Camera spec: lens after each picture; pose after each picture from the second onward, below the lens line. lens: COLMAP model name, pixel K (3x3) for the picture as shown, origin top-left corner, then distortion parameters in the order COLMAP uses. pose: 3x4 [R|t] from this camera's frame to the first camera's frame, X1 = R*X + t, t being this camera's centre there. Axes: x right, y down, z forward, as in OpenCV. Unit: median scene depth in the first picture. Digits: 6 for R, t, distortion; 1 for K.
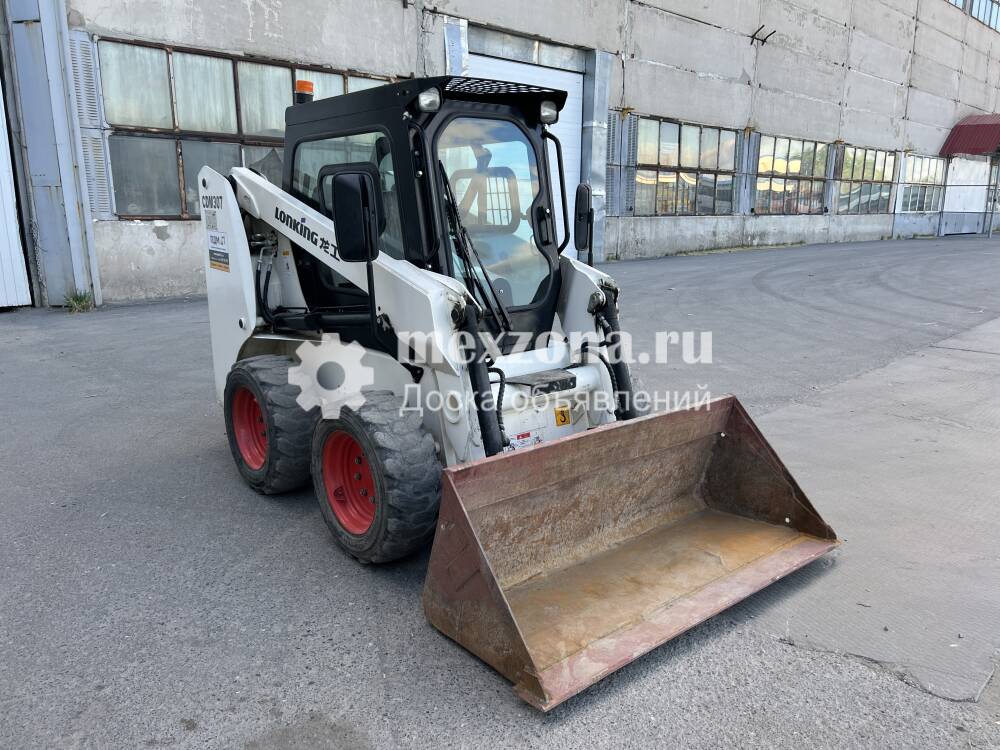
lens RADIAL K [[738.3, 0, 506.6], [0, 738.3, 398.1], [0, 0, 1]] dist [0.044658, -0.045765]
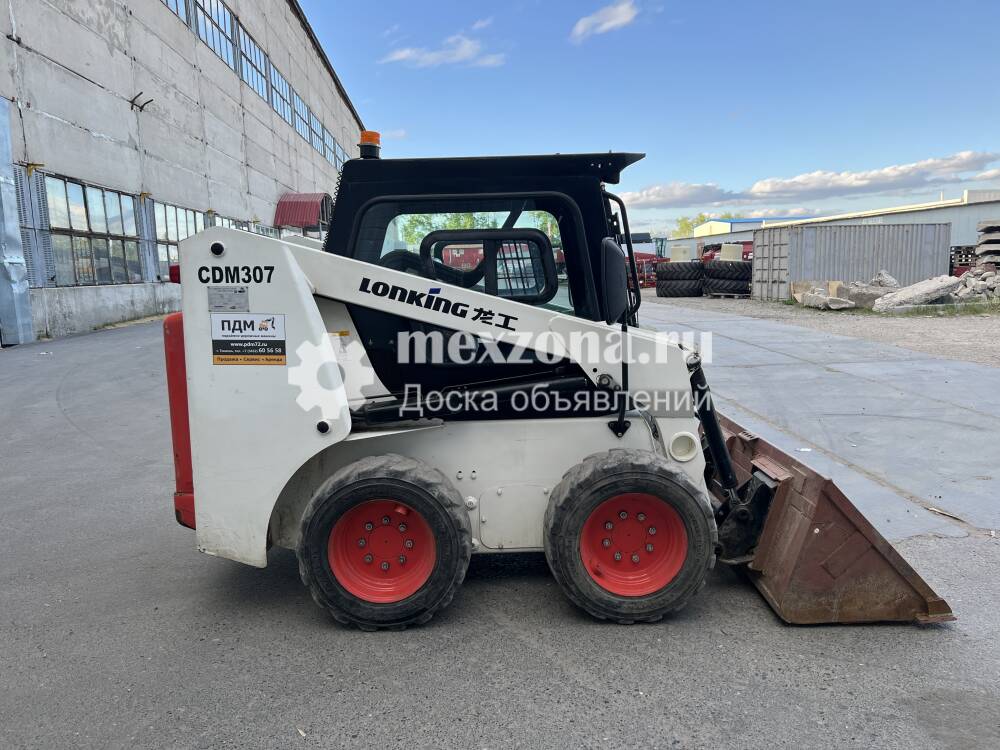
lens RADIAL K [[738.3, 0, 506.6], [0, 738.3, 398.1], [0, 0, 1]] dist [0.044658, -0.045765]
pose [[0.641286, -0.150572, 0.752383, -0.152483], [0.214008, 0.976745, 0.013065, -0.018724], [-0.736854, 0.152637, 0.658596, 0.065398]]
